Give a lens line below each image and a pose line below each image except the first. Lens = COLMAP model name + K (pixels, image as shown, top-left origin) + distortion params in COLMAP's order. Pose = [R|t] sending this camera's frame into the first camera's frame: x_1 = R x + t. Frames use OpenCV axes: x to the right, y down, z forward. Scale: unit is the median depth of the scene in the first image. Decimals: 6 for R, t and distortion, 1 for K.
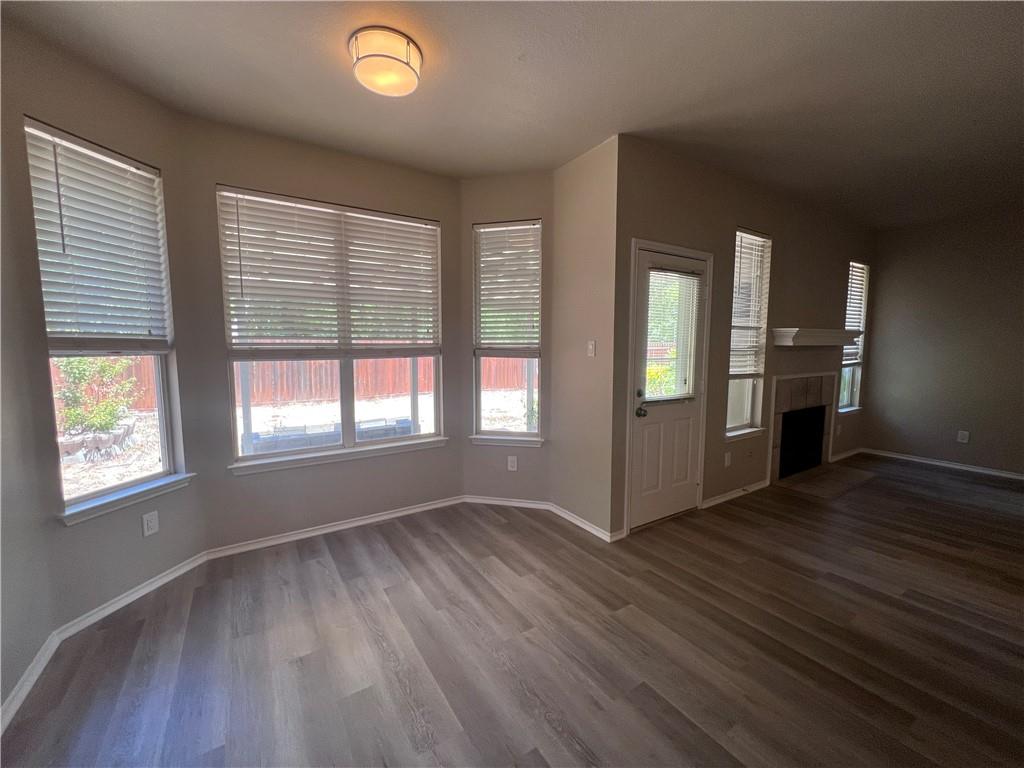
lens RADIAL K [[412.4, 0, 509.4], [0, 412.4, 382.8], [0, 0, 1]] dist [-0.000524, 0.000396]
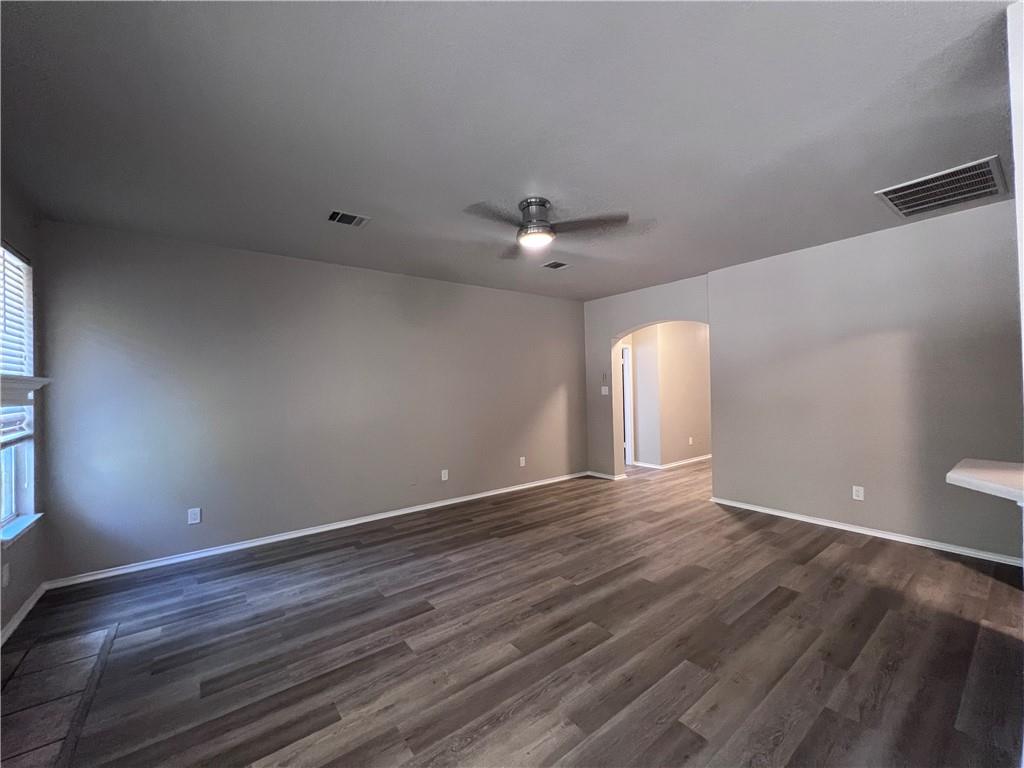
lens RADIAL K [[413.3, 0, 512.7], [0, 413.3, 382.9], [0, 0, 1]] dist [-0.003898, 0.000473]
pose [[-0.082262, 0.012327, 0.996535, 0.405276], [0.113101, 0.993579, -0.002954, -0.073300], [-0.990172, 0.112466, -0.083128, 0.657624]]
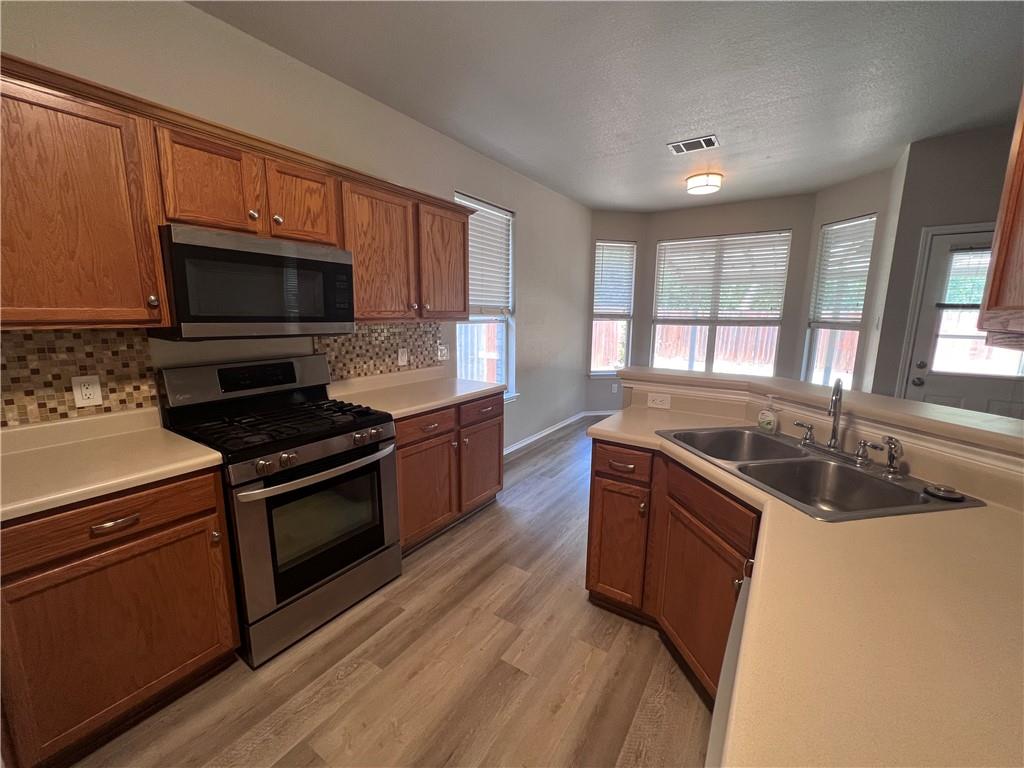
lens RADIAL K [[413.3, 0, 509.2], [0, 413.3, 382.6], [0, 0, 1]] dist [-0.003898, 0.000473]
pose [[0.397762, 0.157451, -0.903878, 0.864777], [-0.092737, 0.987019, 0.131124, 0.028736], [0.912790, 0.031667, 0.407200, -0.461715]]
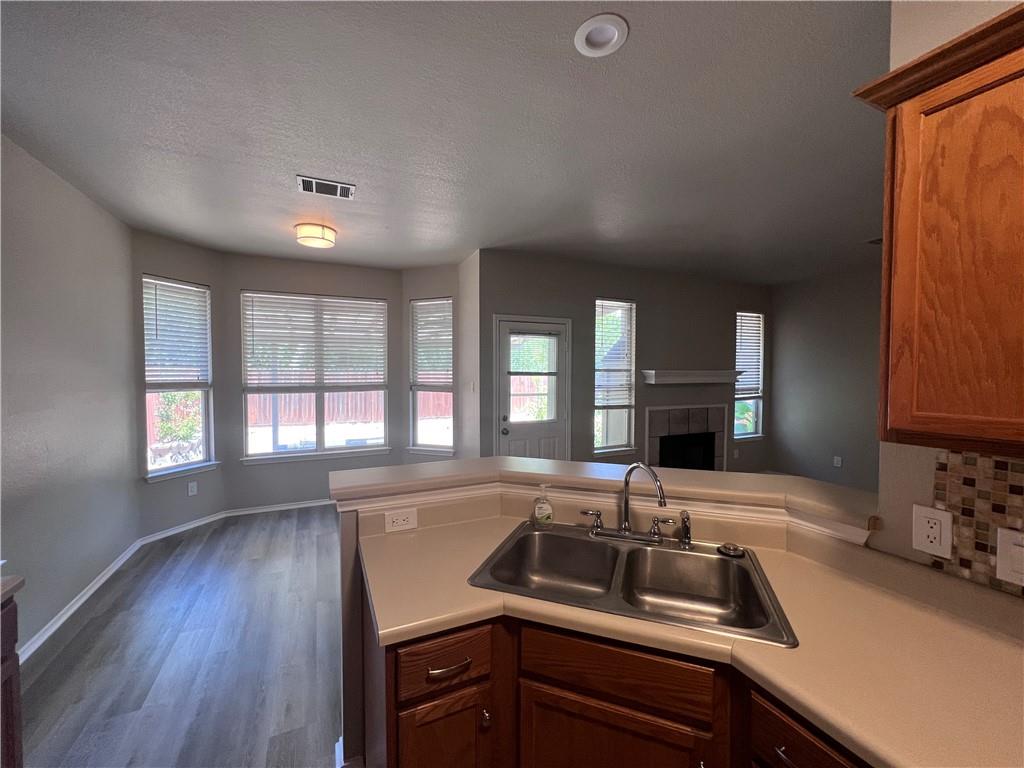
lens RADIAL K [[413.3, 0, 509.7], [0, 413.3, 383.7], [0, 0, 1]] dist [-0.003898, 0.000473]
pose [[0.990753, 0.005383, -0.135570, 0.514186], [-0.013625, 0.998109, -0.059939, -0.008791], [0.134991, 0.061232, 0.988953, -0.420999]]
